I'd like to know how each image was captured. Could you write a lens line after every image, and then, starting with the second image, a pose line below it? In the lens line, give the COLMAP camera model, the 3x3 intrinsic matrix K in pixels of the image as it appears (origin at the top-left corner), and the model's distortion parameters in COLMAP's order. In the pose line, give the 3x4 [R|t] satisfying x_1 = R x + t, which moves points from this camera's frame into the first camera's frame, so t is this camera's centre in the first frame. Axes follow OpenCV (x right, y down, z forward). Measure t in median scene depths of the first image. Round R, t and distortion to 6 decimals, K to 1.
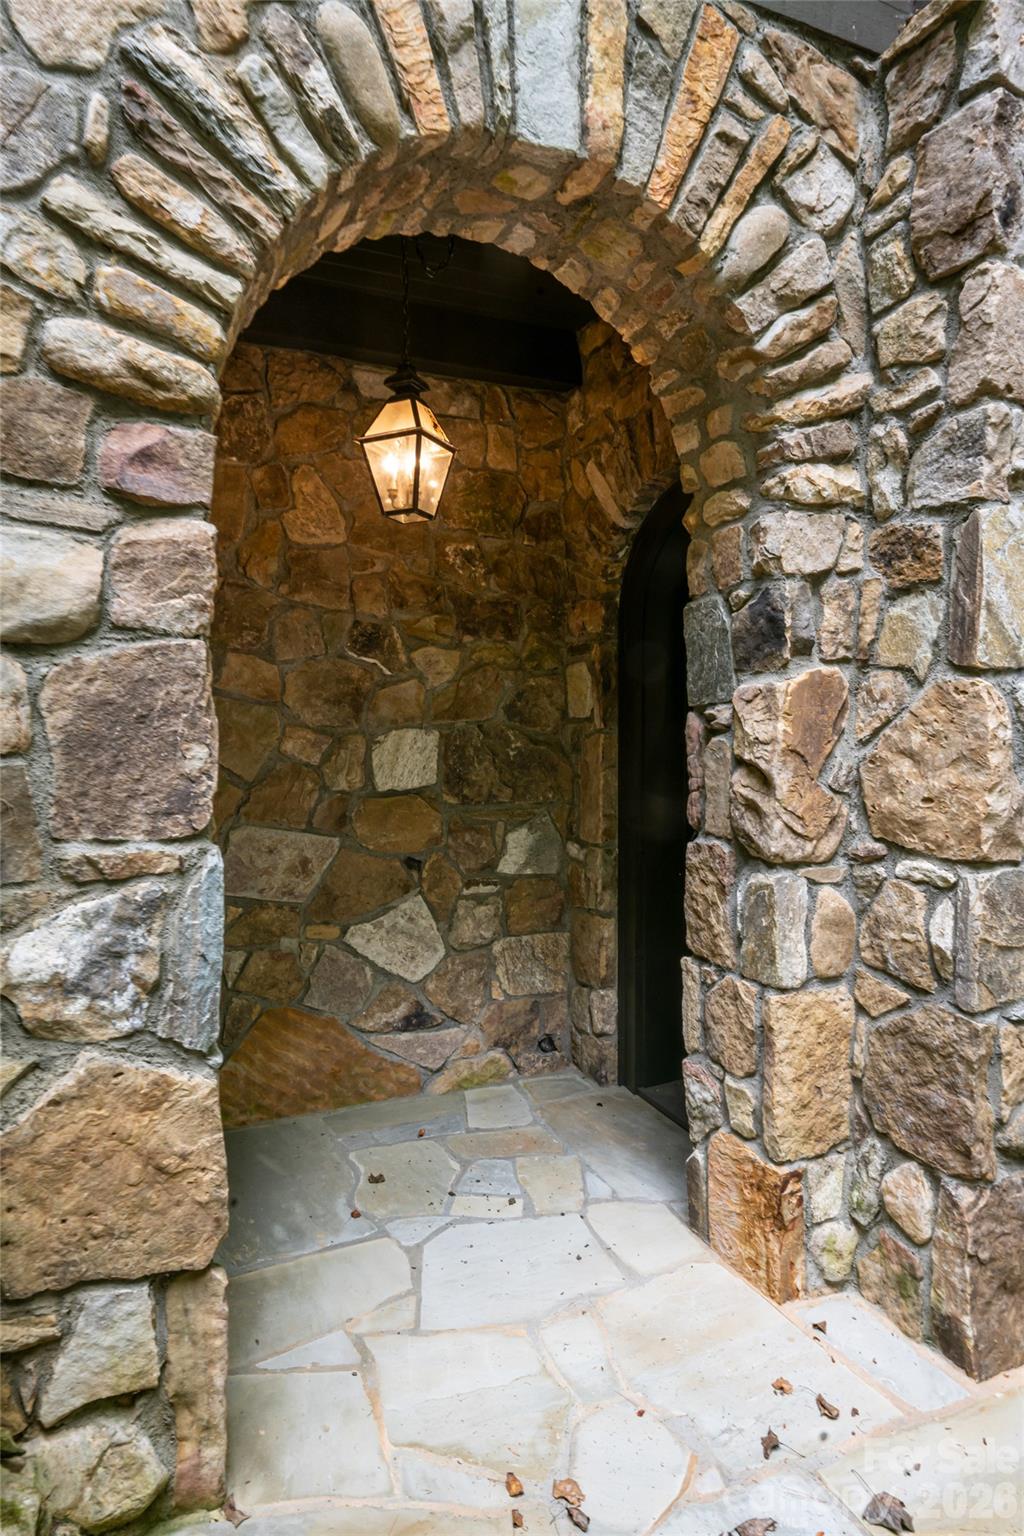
lens RADIAL K [[861.9, 0, 516.1], [0, 861.9, 770.4], [0, 0, 1]] dist [-0.003141, -0.000408]
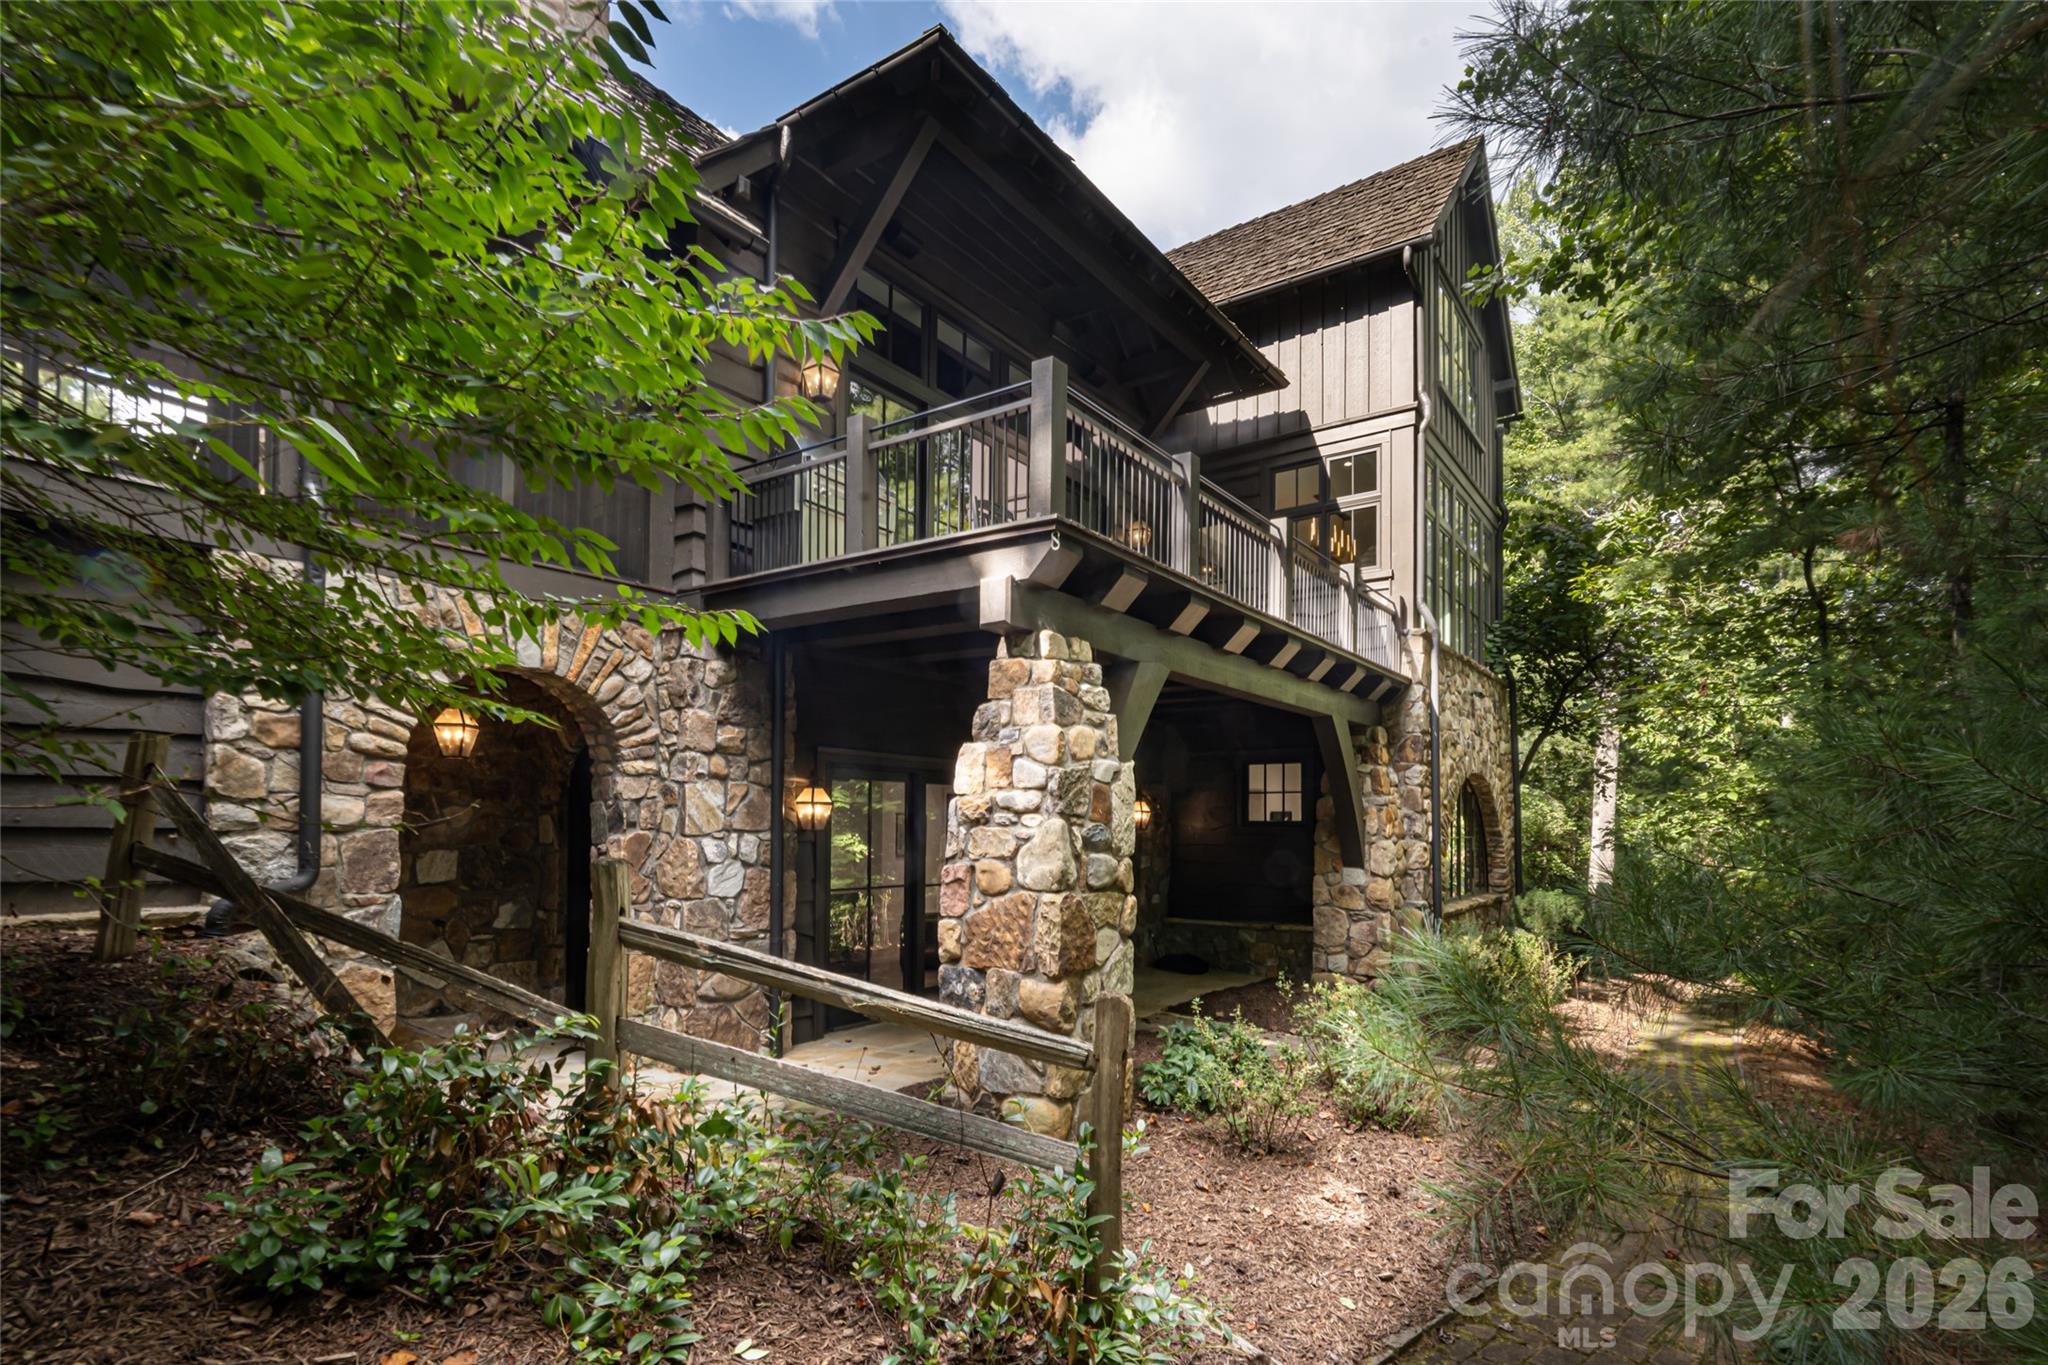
lens RADIAL K [[945.3, 0, 1084.3], [0, 945.3, 813.6], [0, 0, 1]] dist [-0.004718, -0.000537]
pose [[0.844632, 0.021995, 0.534895, -0.067950], [0.011682, 0.998160, -0.059492, 0.021190], [-0.535219, 0.056497, 0.842822, -2.506670]]
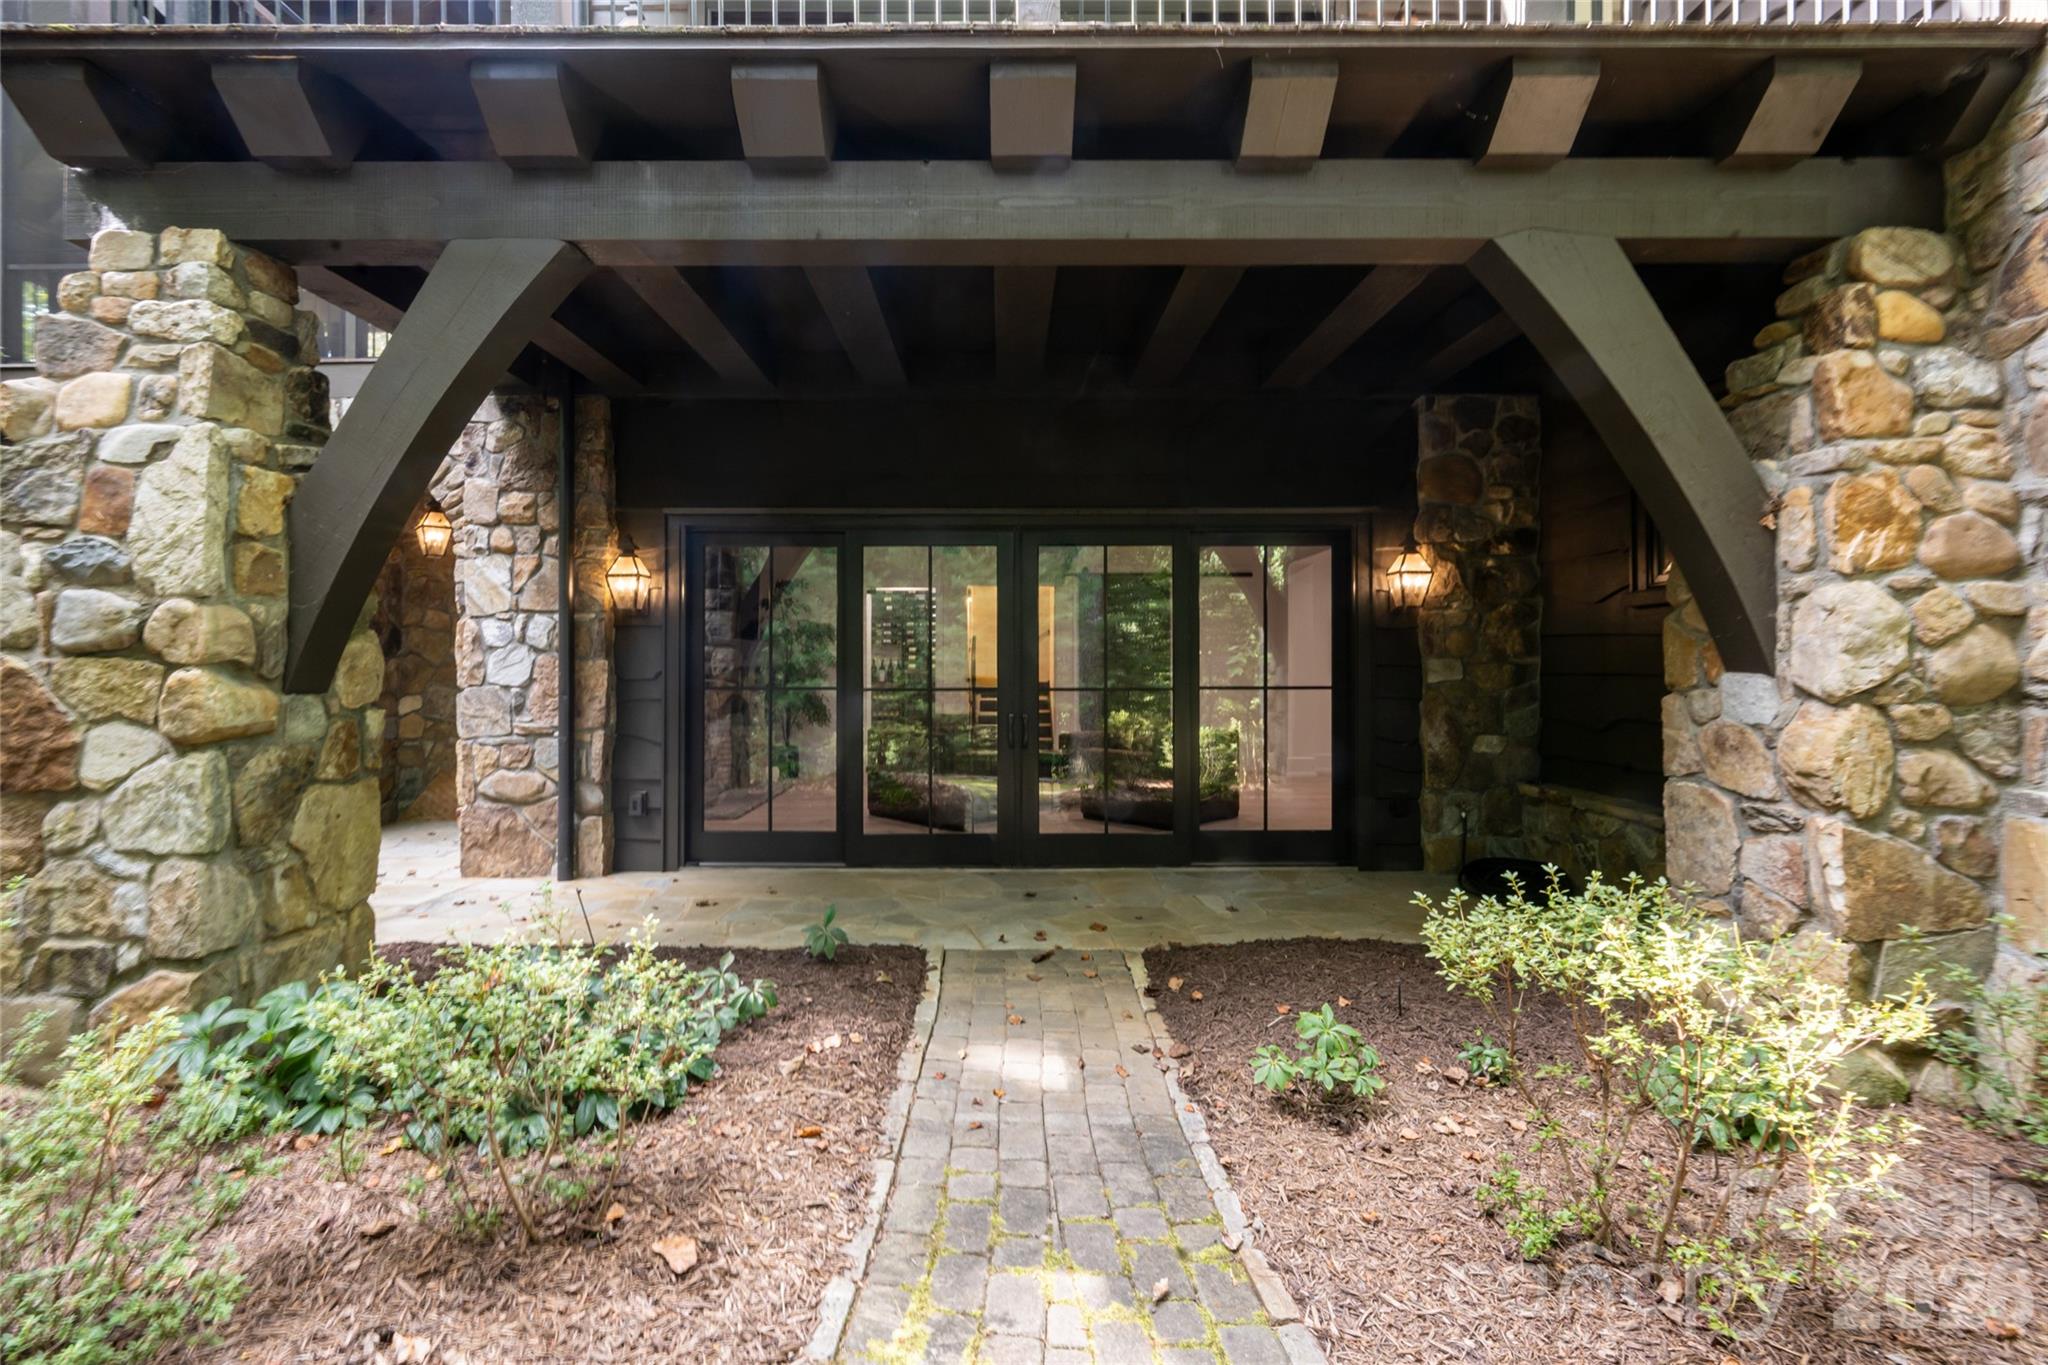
lens RADIAL K [[945.3, 0, 1026.7], [0, 945.3, 662.4], [0, 0, 1]] dist [-0.004718, -0.000537]
pose [[0.920430, 0.007290, -0.390839, 3.292880], [-0.026337, 0.998711, -0.043395, 0.114456], [0.390018, 0.050235, 0.919436, -1.090780]]
